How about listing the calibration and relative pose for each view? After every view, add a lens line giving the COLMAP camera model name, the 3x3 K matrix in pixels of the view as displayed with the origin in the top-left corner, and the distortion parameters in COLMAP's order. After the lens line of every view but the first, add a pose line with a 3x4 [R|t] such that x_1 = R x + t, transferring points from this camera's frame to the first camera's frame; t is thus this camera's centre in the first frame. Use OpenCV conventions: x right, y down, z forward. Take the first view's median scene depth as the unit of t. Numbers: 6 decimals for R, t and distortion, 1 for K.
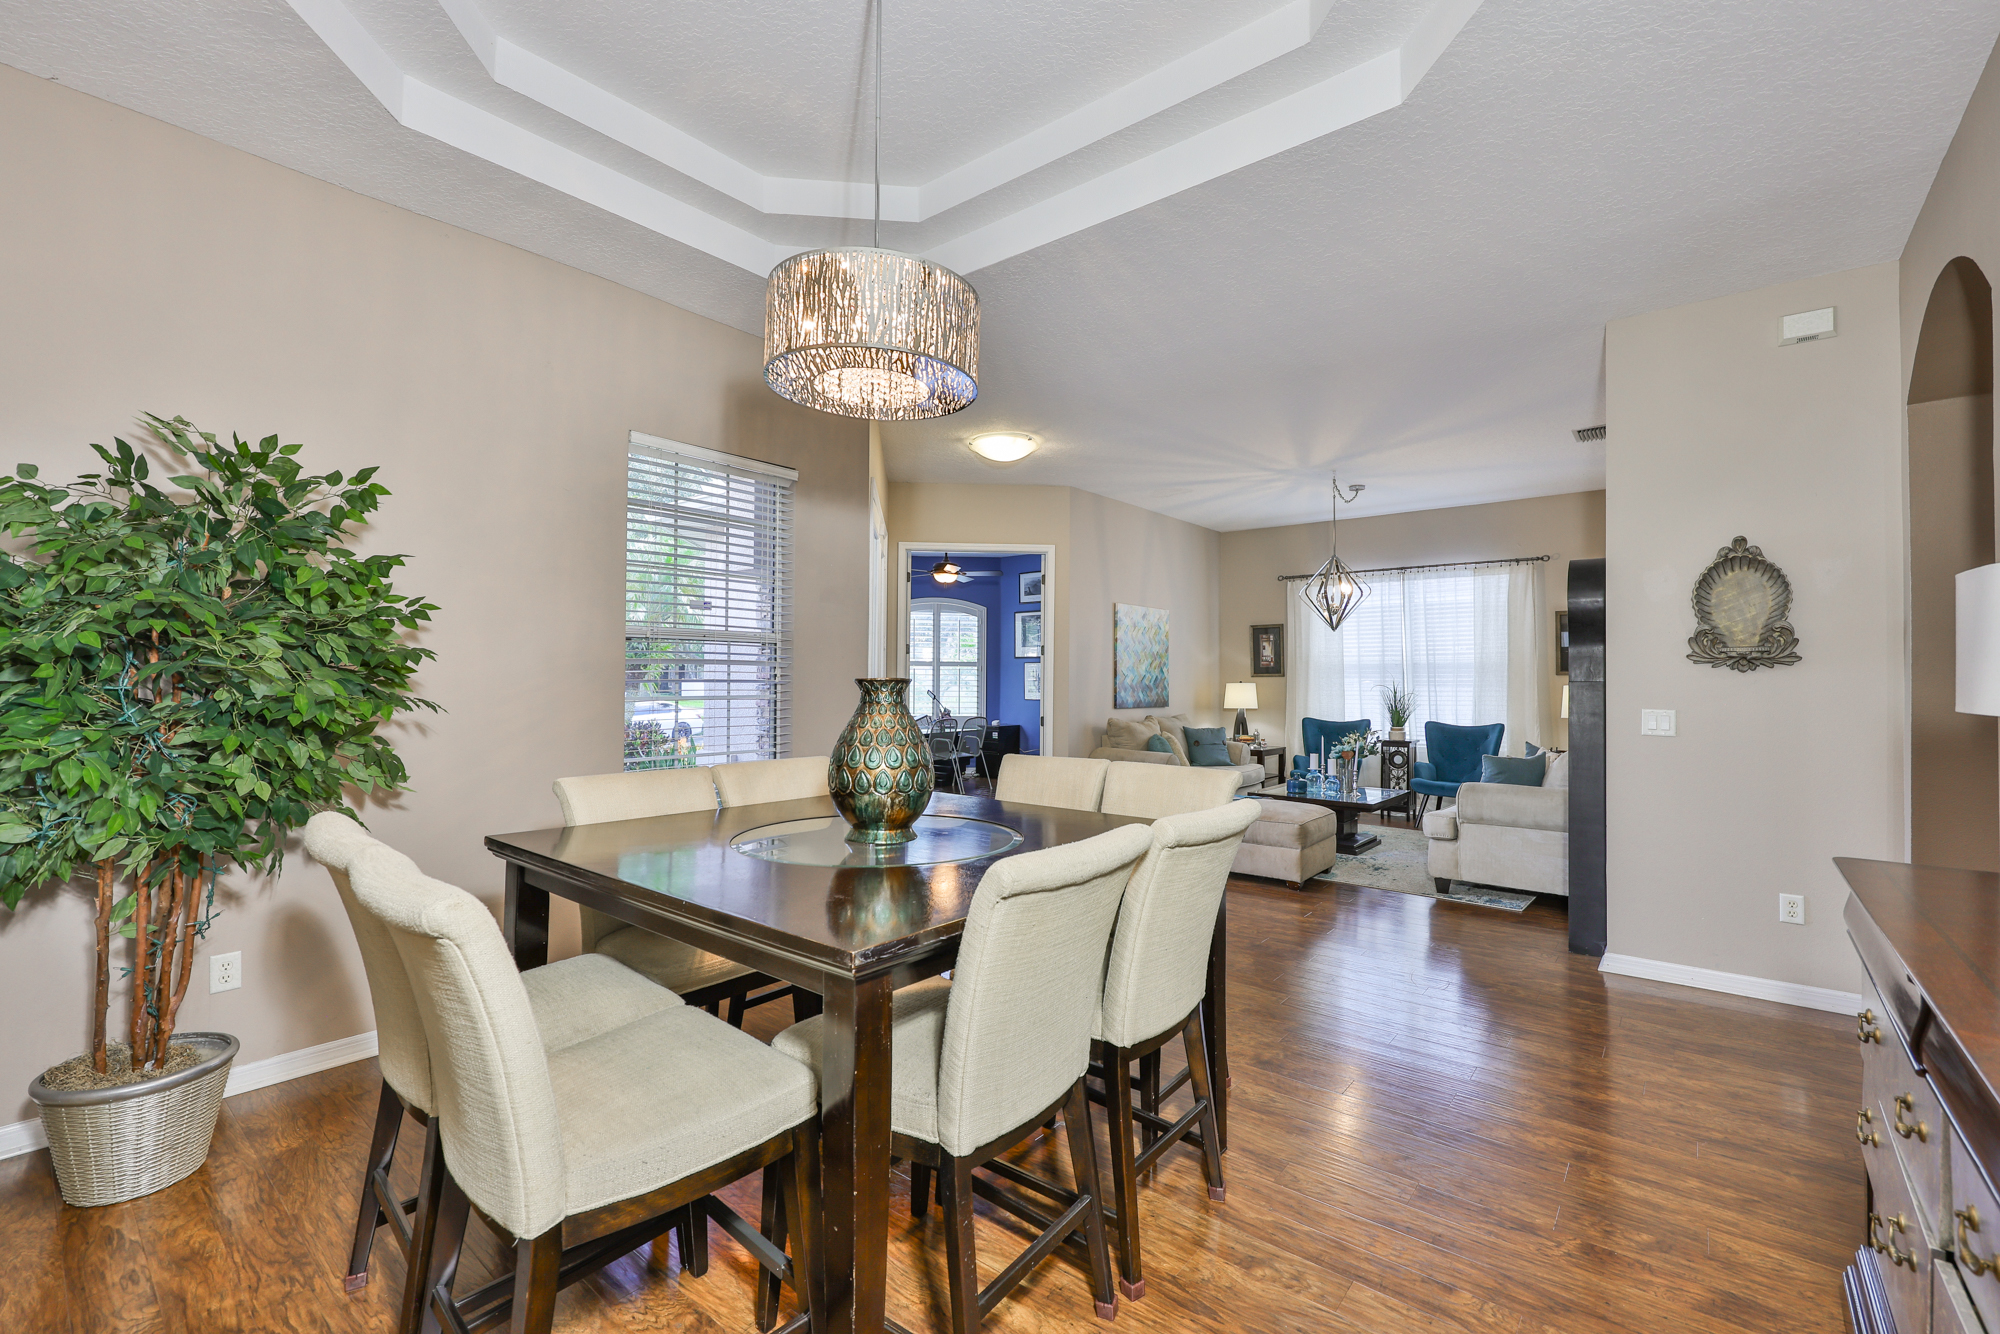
lens RADIAL K [[852.8, 0, 1003.5], [0, 852.8, 674.4], [0, 0, 1]] dist [-0.002493, -0.000144]
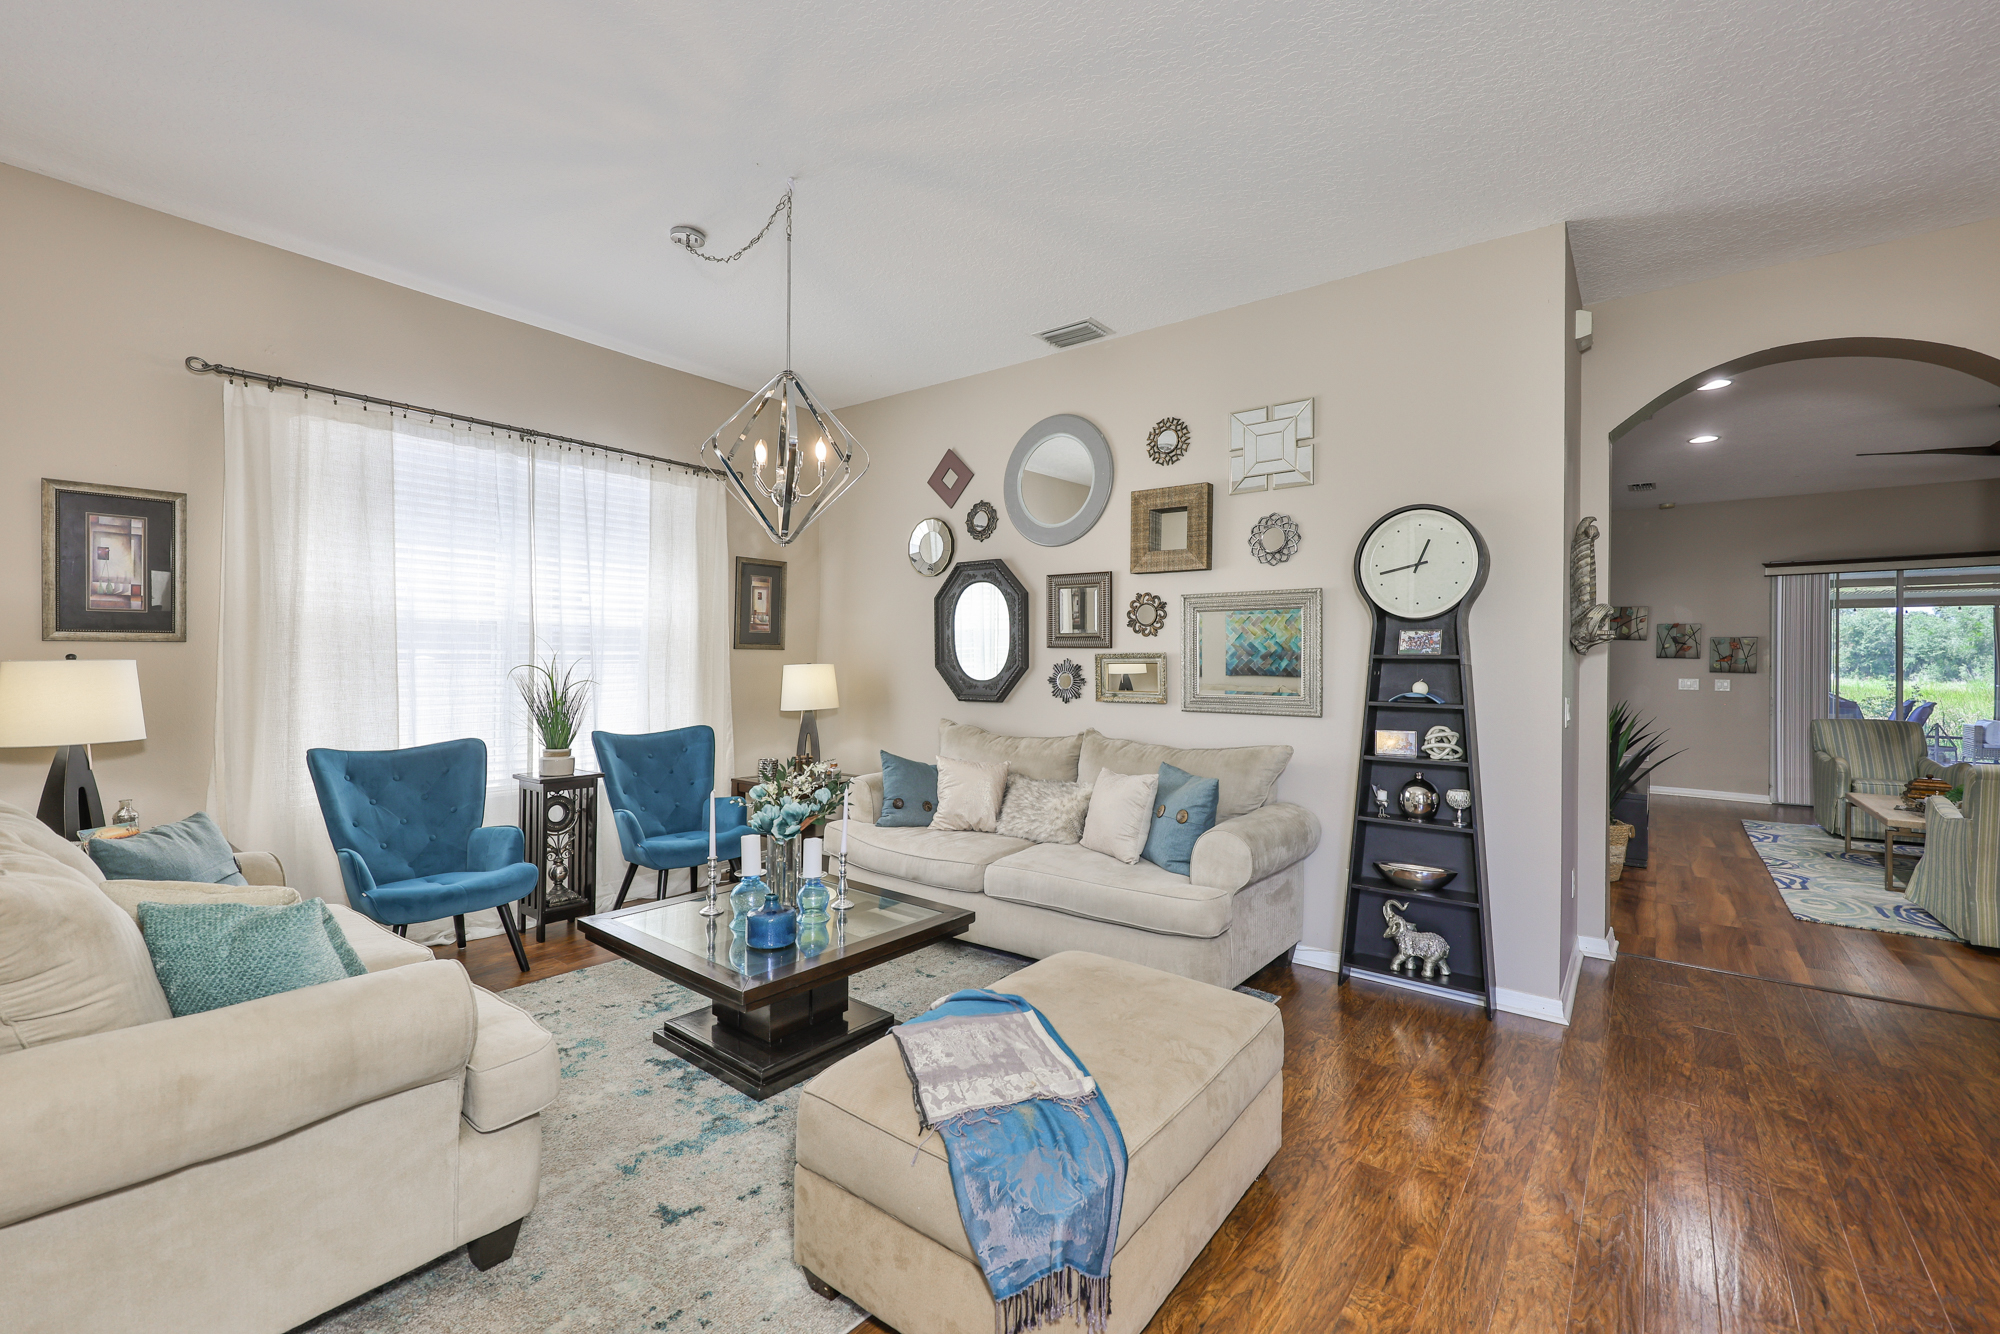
lens RADIAL K [[852.8, 0, 1012.8], [0, 852.8, 665.3], [0, 0, 1]] dist [-0.002493, -0.000144]
pose [[-0.021472, -0.008442, 0.999734, -0.041005], [-0.012875, 0.999884, 0.008167, 0.005020], [-0.999687, -0.012697, -0.021578, 0.743593]]
